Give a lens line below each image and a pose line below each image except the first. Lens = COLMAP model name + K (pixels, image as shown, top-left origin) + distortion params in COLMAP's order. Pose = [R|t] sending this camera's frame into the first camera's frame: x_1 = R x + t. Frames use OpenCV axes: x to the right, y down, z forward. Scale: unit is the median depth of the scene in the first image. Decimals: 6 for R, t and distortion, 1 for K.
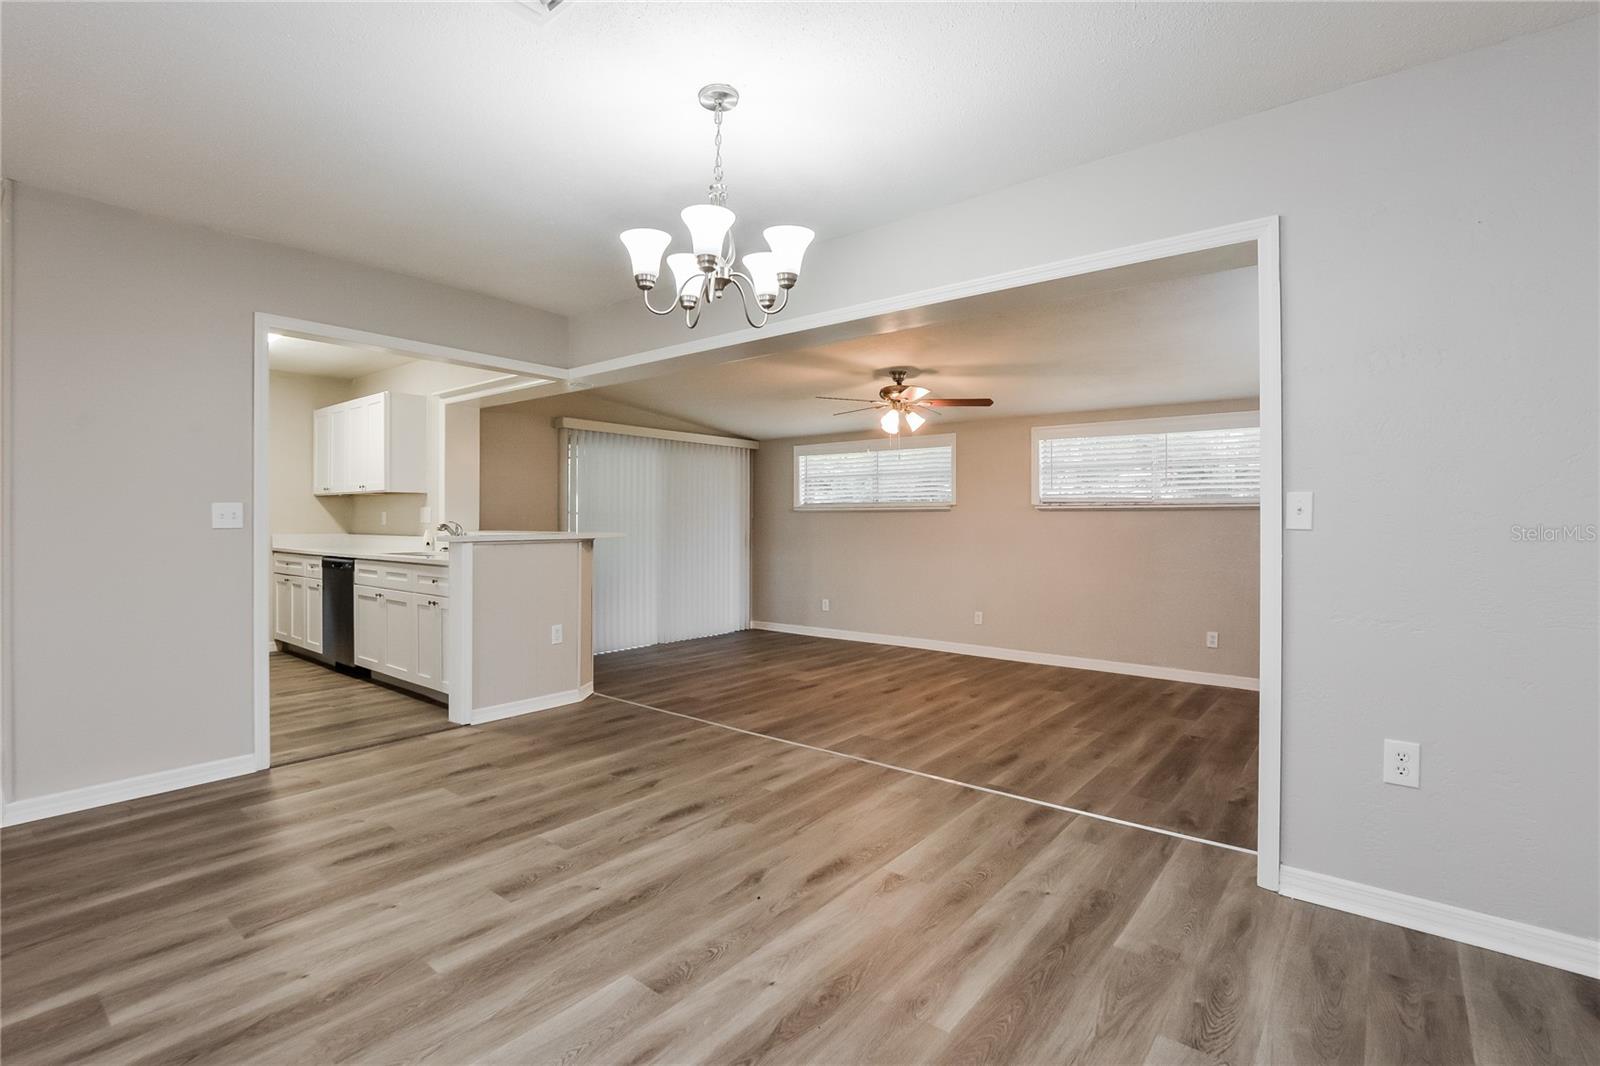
lens RADIAL K [[754.3, 0, 783.0], [0, 754.3, 526.0], [0, 0, 1]] dist [-0.004011, 0.003060]
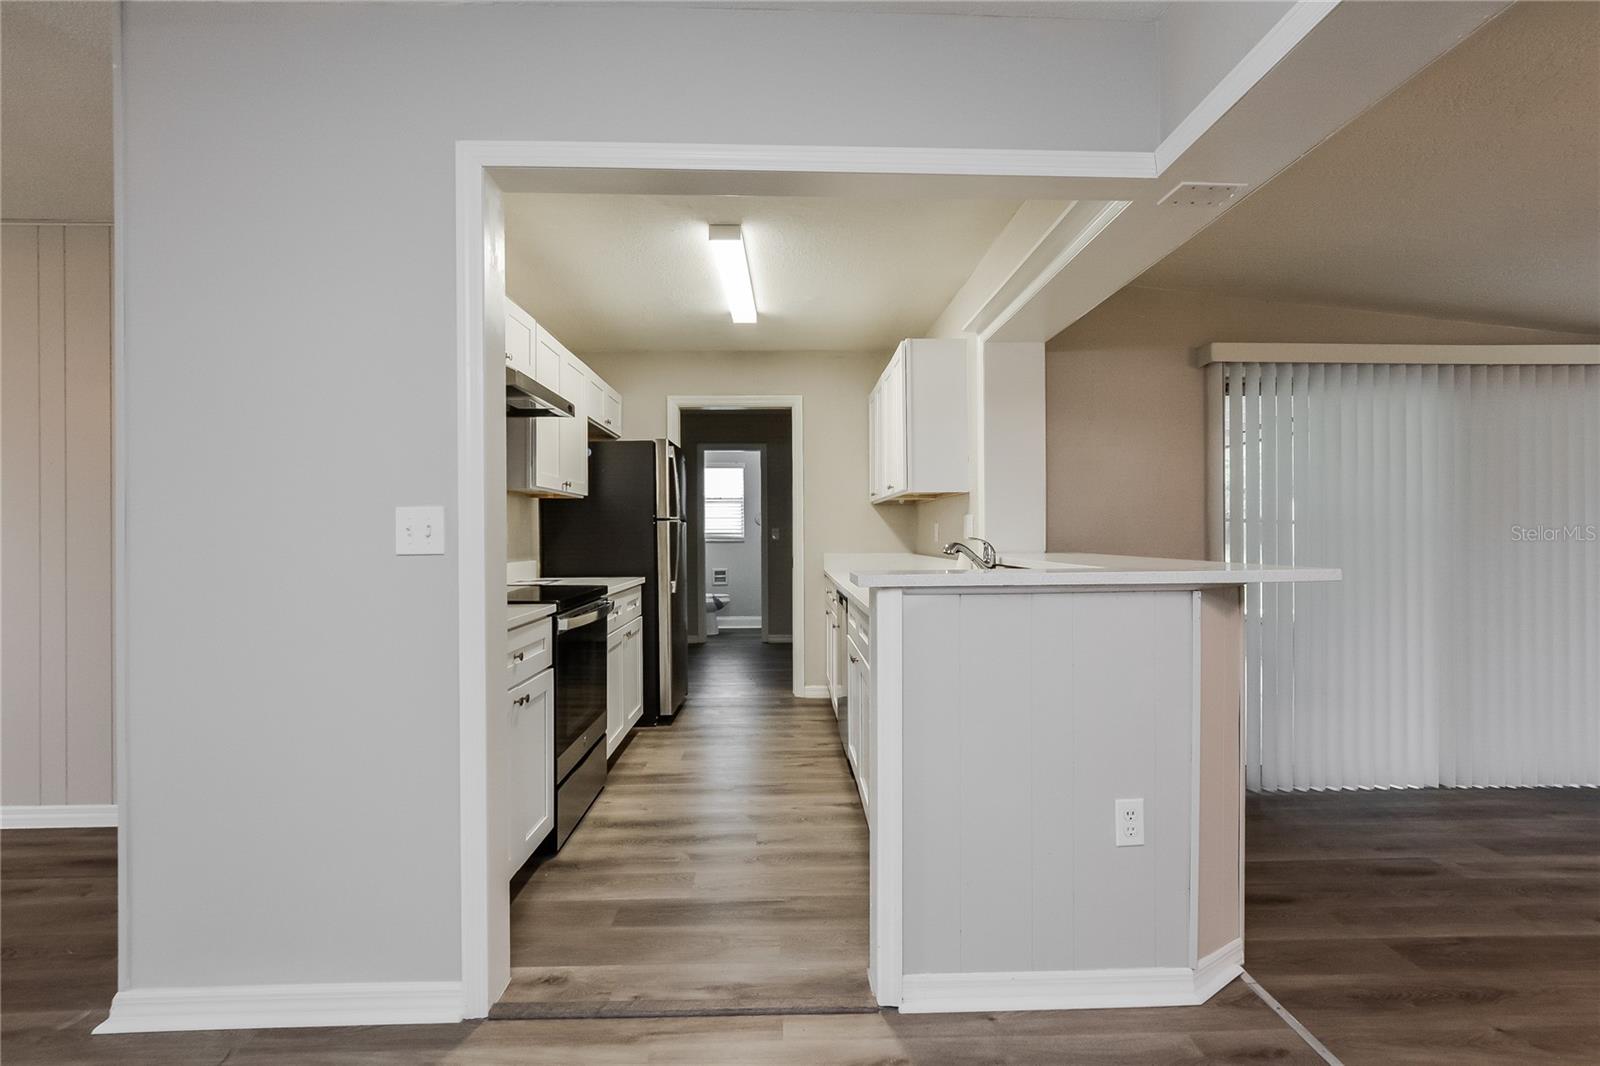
lens RADIAL K [[754.3, 0, 799.1], [0, 754.3, 528.9], [0, 0, 1]] dist [-0.004011, 0.003060]
pose [[0.651822, -0.008414, -0.758326, -0.079343], [-0.002051, 0.999915, -0.012857, -0.004334], [0.758369, 0.009936, 0.651749, 0.442910]]
